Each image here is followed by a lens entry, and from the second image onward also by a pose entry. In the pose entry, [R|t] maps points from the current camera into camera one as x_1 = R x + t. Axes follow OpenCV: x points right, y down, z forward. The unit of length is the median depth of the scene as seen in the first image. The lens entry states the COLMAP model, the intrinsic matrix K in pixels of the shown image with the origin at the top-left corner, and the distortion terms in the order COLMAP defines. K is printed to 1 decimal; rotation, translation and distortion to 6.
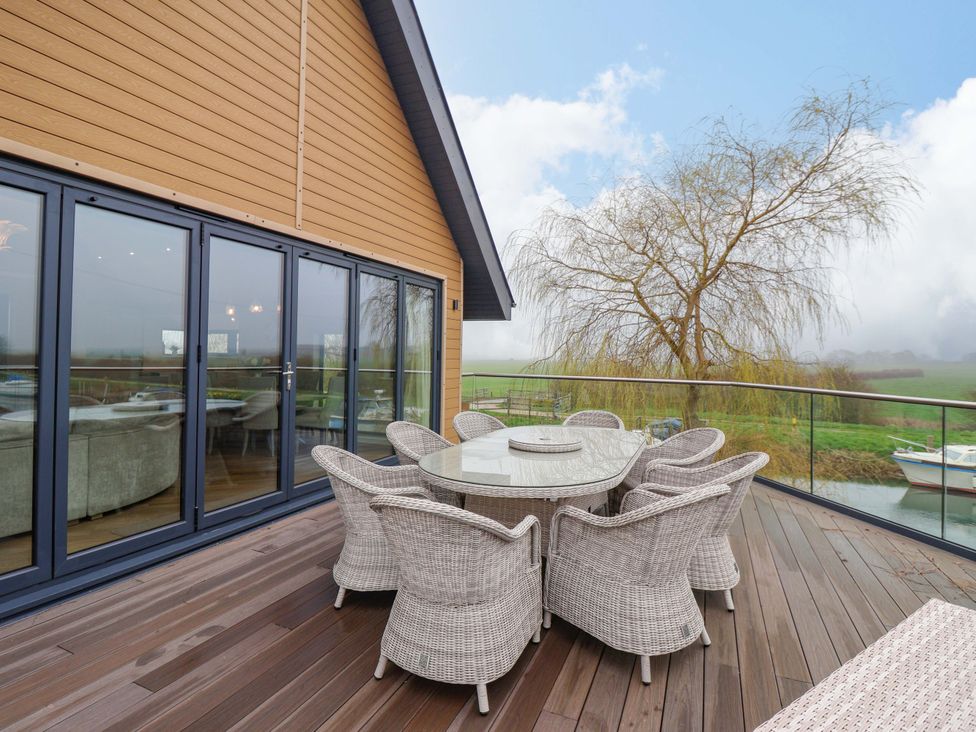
lens RADIAL K [[514.7, 0, 488.0], [0, 514.7, 366.0], [0, 0, 1]] dist [-0.025862, 0.025320]
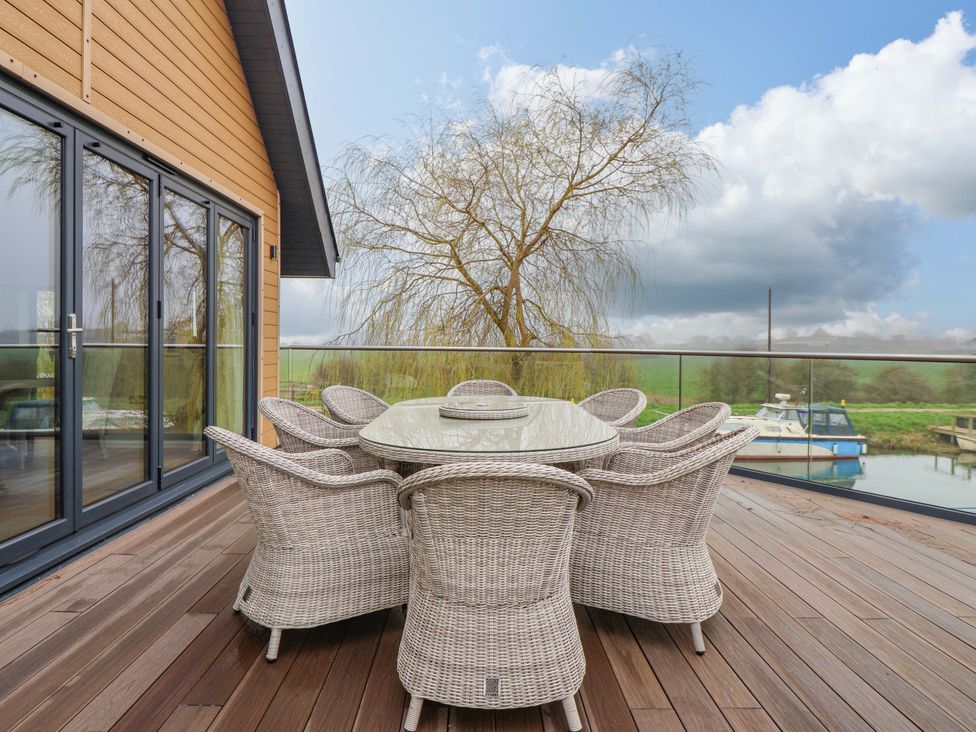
lens RADIAL K [[600.4, 0, 488.0], [0, 600.4, 366.0], [0, 0, 1]] dist [-0.002448, -0.002519]
pose [[0.906578, -0.024414, 0.421332, -0.174186], [0.015846, 0.999591, 0.023826, 0.035279], [-0.421741, -0.014923, 0.906593, 0.084147]]
